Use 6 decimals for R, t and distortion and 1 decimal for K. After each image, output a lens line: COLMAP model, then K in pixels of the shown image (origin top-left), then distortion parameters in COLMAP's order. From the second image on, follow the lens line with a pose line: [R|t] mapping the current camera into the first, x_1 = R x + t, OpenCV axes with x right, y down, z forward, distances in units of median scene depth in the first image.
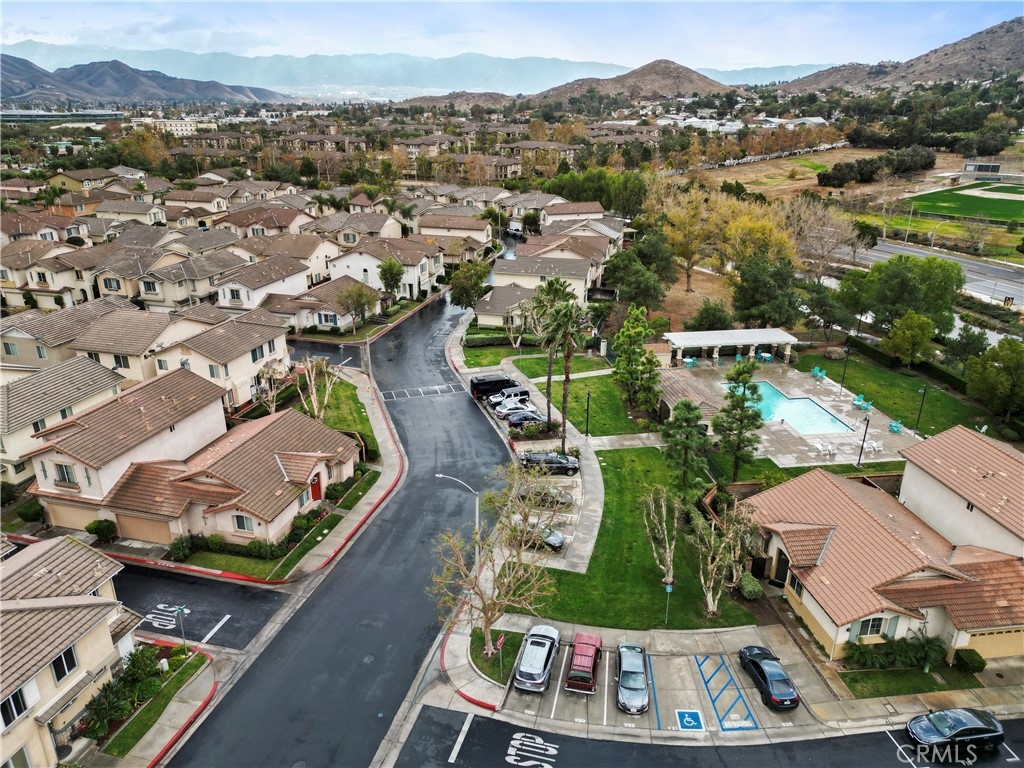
lens RADIAL K [[714.4, 0, 512.4], [0, 714.4, 386.2], [0, 0, 1]] dist [0.057821, -0.048941]
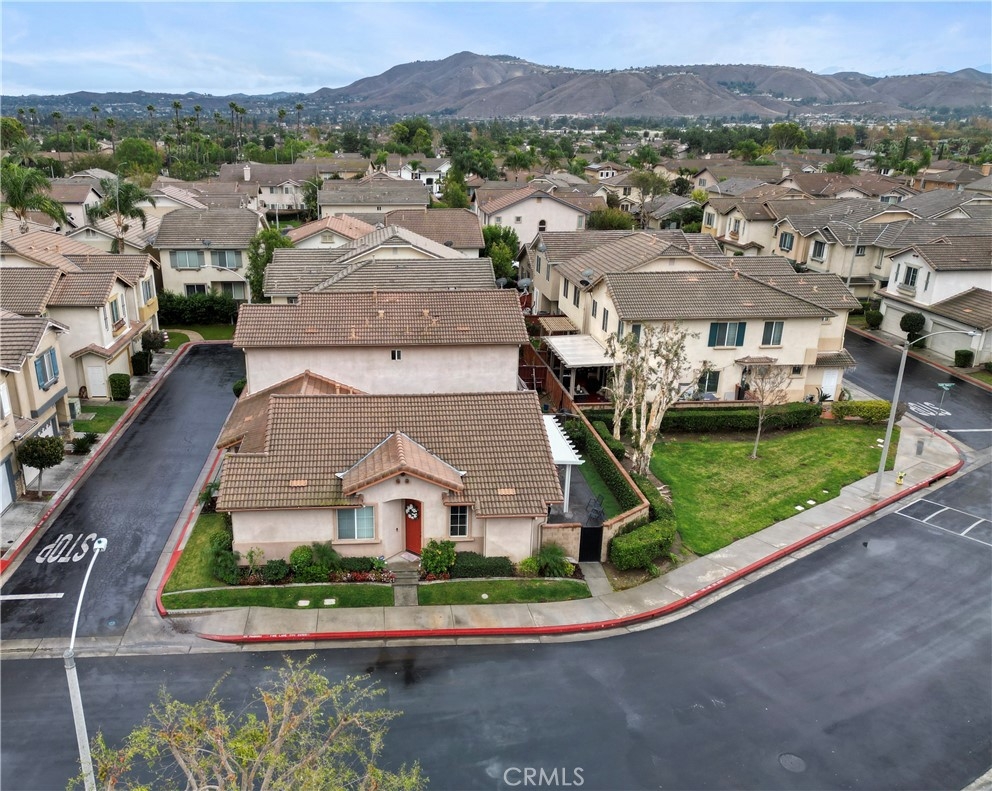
lens RADIAL K [[816.2, 0, 414.1], [0, 816.2, 434.4], [0, 0, 1]] dist [0.086714, -0.074539]
pose [[0.309042, 0.331667, -0.891342, 0.162041], [-0.346092, 0.912180, 0.219425, -0.033156], [0.885841, 0.240674, 0.396689, 0.596714]]
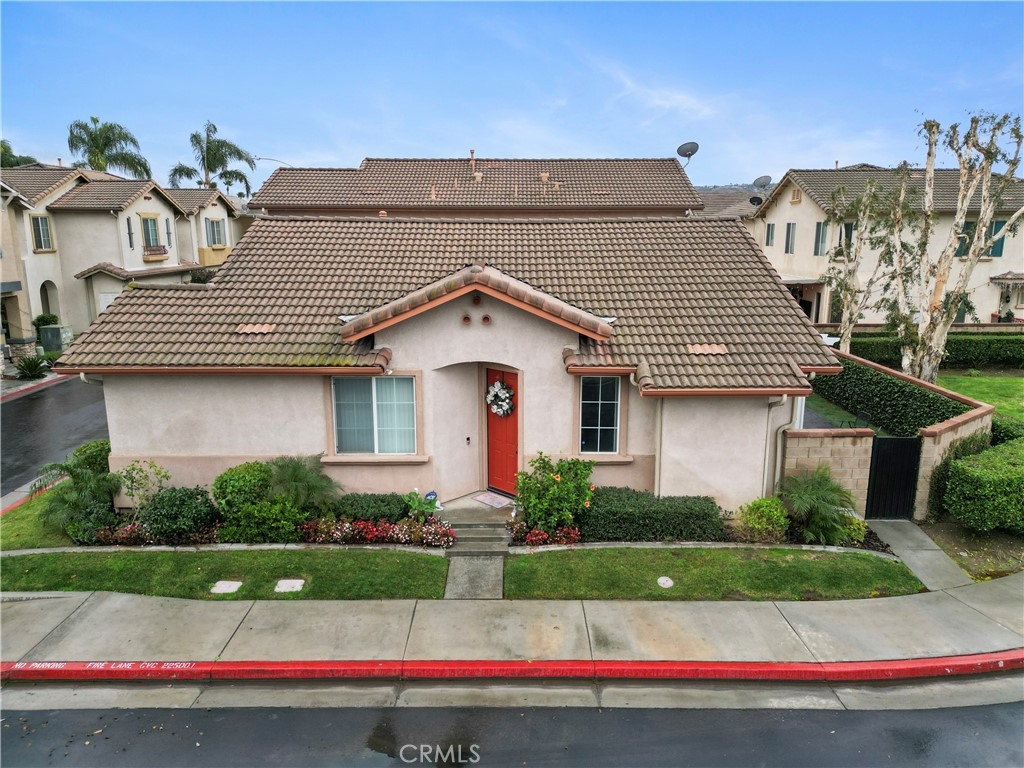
lens RADIAL K [[714.4, 0, 513.9], [0, 714.4, 386.6], [0, 0, 1]] dist [0.057821, -0.048941]
pose [[0.264712, 0.204053, -0.942491, -0.046561], [-0.353365, 0.929900, 0.102079, 0.079159], [0.897252, 0.306022, 0.318260, 0.725279]]
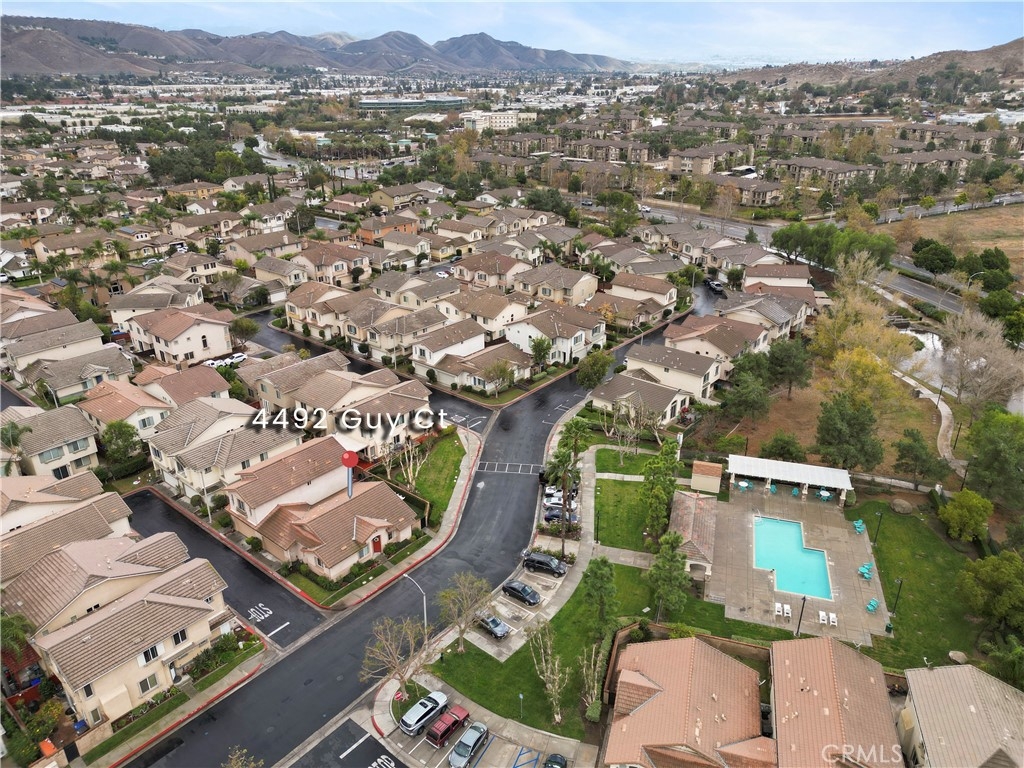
lens RADIAL K [[714.4, 0, 511.5], [0, 714.4, 383.6], [0, 0, 1]] dist [0.057821, -0.048941]
pose [[0.908057, 0.160504, -0.386874, 0.392515], [-0.144317, 0.986999, 0.070745, -0.261341], [0.393199, -0.008408, 0.919415, -0.200634]]
